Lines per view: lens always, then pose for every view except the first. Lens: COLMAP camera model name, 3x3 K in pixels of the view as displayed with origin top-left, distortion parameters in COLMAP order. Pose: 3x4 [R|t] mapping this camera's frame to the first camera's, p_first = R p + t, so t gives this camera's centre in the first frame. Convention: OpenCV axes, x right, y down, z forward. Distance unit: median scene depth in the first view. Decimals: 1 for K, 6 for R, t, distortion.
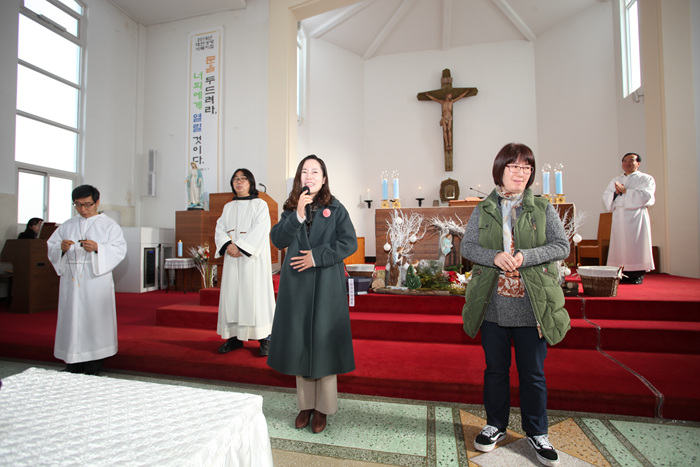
lens RADIAL K [[351.3, 0, 350.0], [0, 351.3, 233.5], [0, 0, 1]] dist [-0.071529, 0.028248]
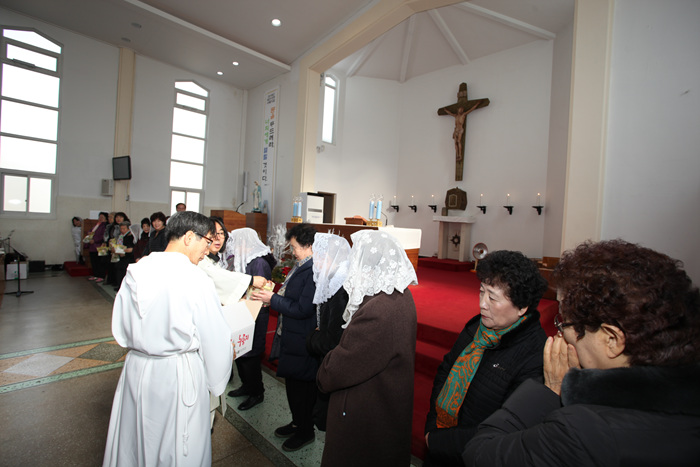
lens RADIAL K [[340.5, 0, 349.0], [0, 340.5, 232.2], [0, 0, 1]] dist [-0.078008, 0.033216]
pose [[0.851620, 0.066312, -0.519949, 0.700380], [-0.045718, 0.997582, 0.052347, -0.076620], [0.522163, -0.020809, 0.852592, -0.079399]]
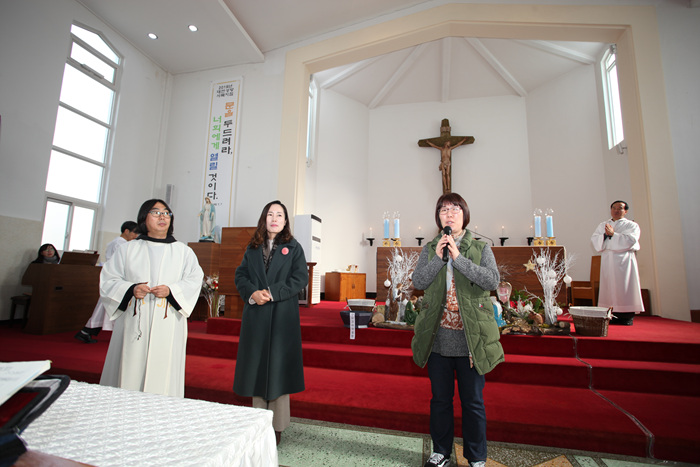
lens RADIAL K [[340.5, 0, 349.0], [0, 340.5, 232.2], [0, 0, 1]] dist [-0.078008, 0.033216]
pose [[0.999512, 0.029294, -0.010854, -0.001605], [-0.030303, 0.993589, -0.108916, 0.000602], [0.007594, 0.109192, 0.993992, -0.018239]]
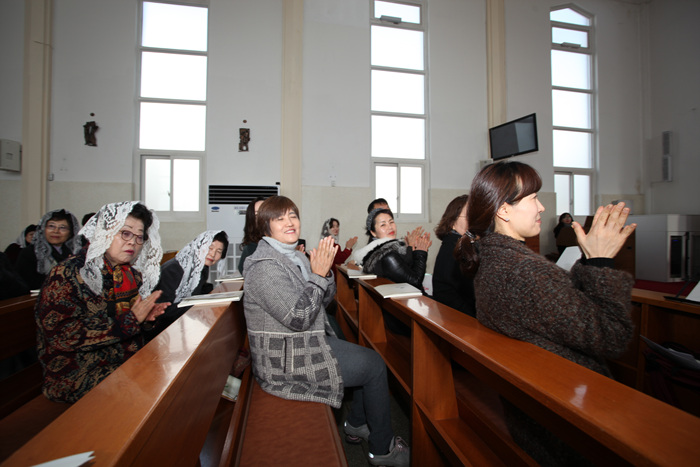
lens RADIAL K [[340.5, 0, 349.0], [0, 340.5, 232.2], [0, 0, 1]] dist [-0.078008, 0.033216]
pose [[0.411491, 0.007210, -0.911385, -0.131752], [0.020031, 0.999656, 0.016952, -0.001944], [0.911194, -0.025232, 0.411205, -0.177328]]
